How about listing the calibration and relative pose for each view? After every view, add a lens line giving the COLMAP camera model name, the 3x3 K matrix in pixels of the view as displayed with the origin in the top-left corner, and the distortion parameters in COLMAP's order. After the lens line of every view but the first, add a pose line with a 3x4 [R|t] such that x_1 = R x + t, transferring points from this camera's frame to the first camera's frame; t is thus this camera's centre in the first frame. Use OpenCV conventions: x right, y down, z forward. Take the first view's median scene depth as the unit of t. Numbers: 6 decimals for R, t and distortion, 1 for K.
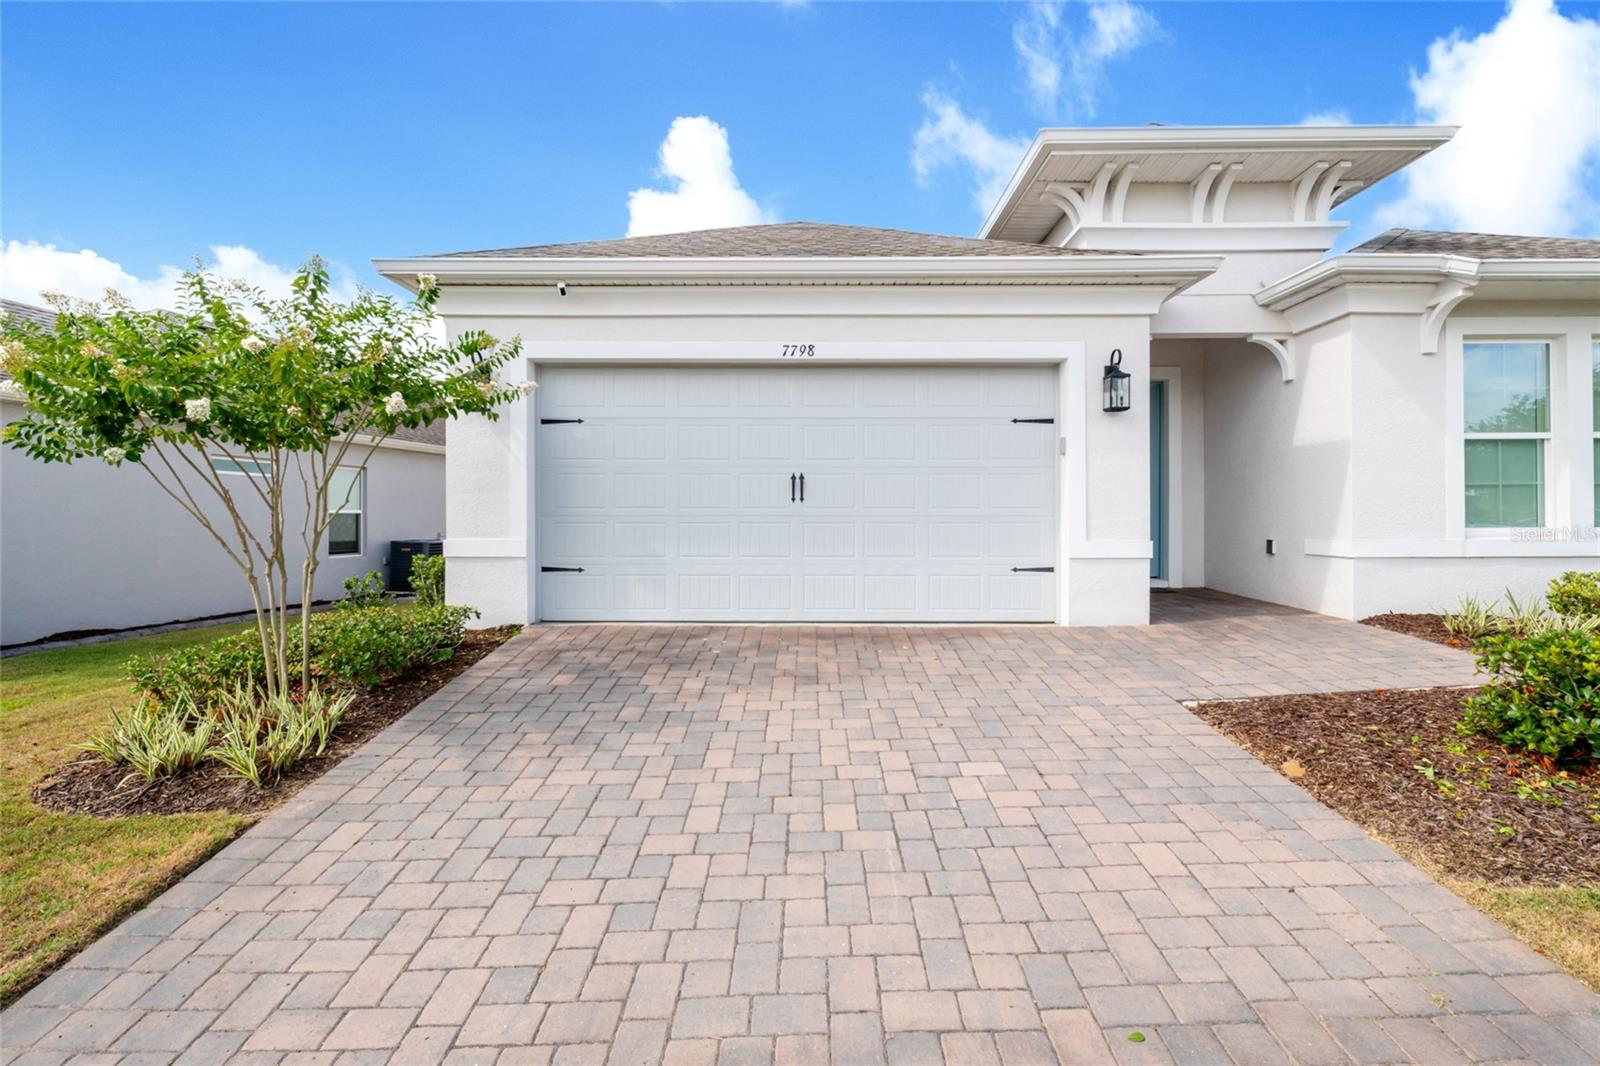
lens RADIAL K [[688.4, 0, 803.5], [0, 688.4, 522.9], [0, 0, 1]] dist [0.002483, -0.001353]
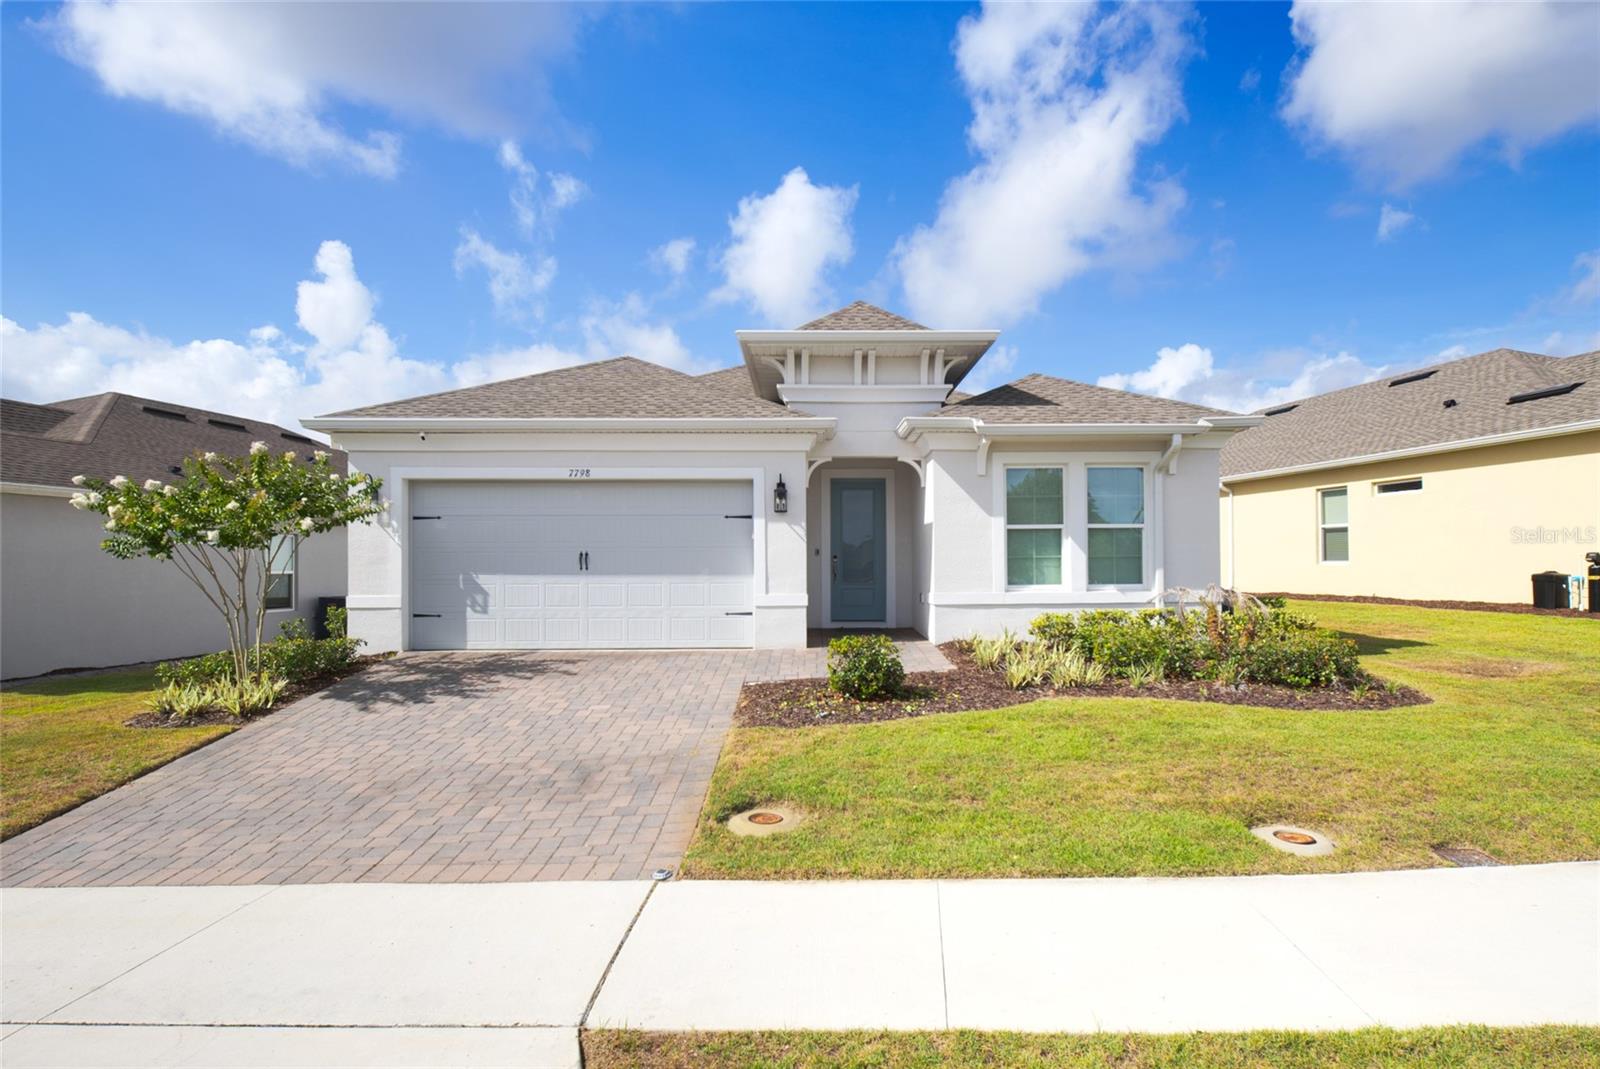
lens RADIAL K [[776.3, 0, 825.9], [0, 776.3, 564.8], [0, 0, 1]] dist [0.004059, -0.002383]
pose [[0.999592, -0.004146, 0.028267, 0.537857], [0.004466, 0.999926, -0.011281, -0.024029], [-0.028218, 0.011402, 0.999537, -0.826480]]
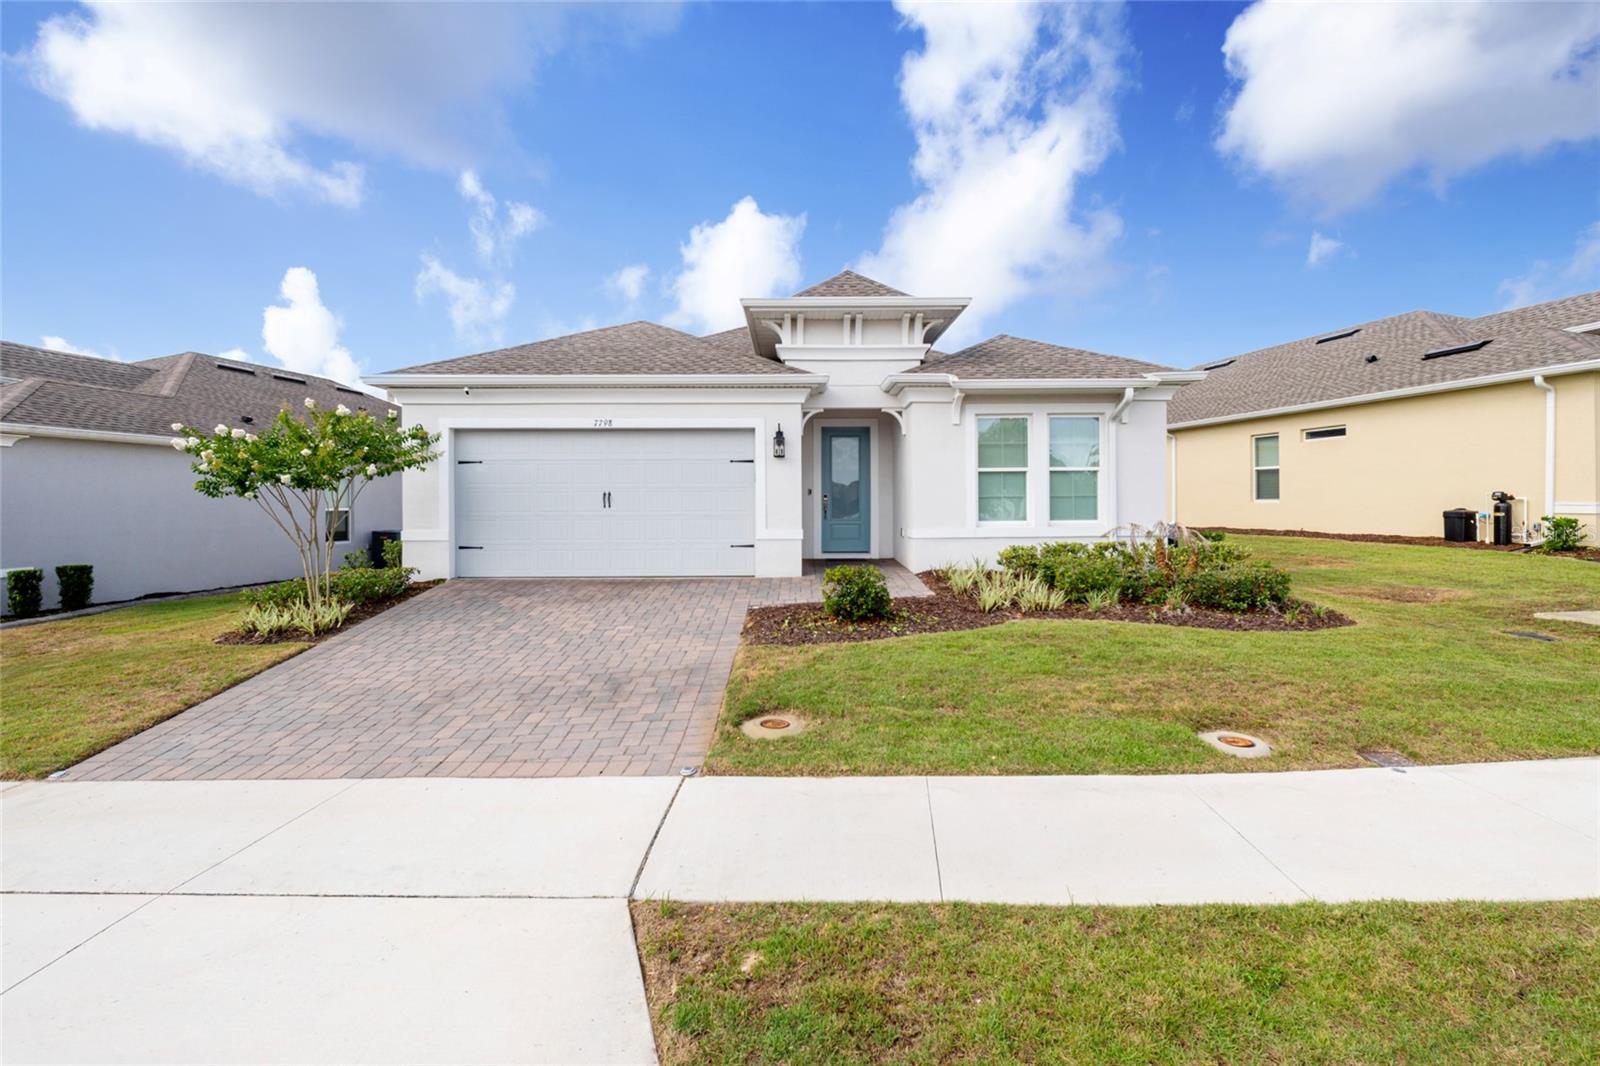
lens RADIAL K [[688.4, 0, 803.7], [0, 688.4, 509.1], [0, 0, 1]] dist [0.002483, -0.001353]
pose [[0.999823, -0.004533, 0.018256, 0.514044], [0.004555, 0.999989, -0.001180, -0.026784], [-0.018251, 0.001263, 0.999833, -0.845269]]
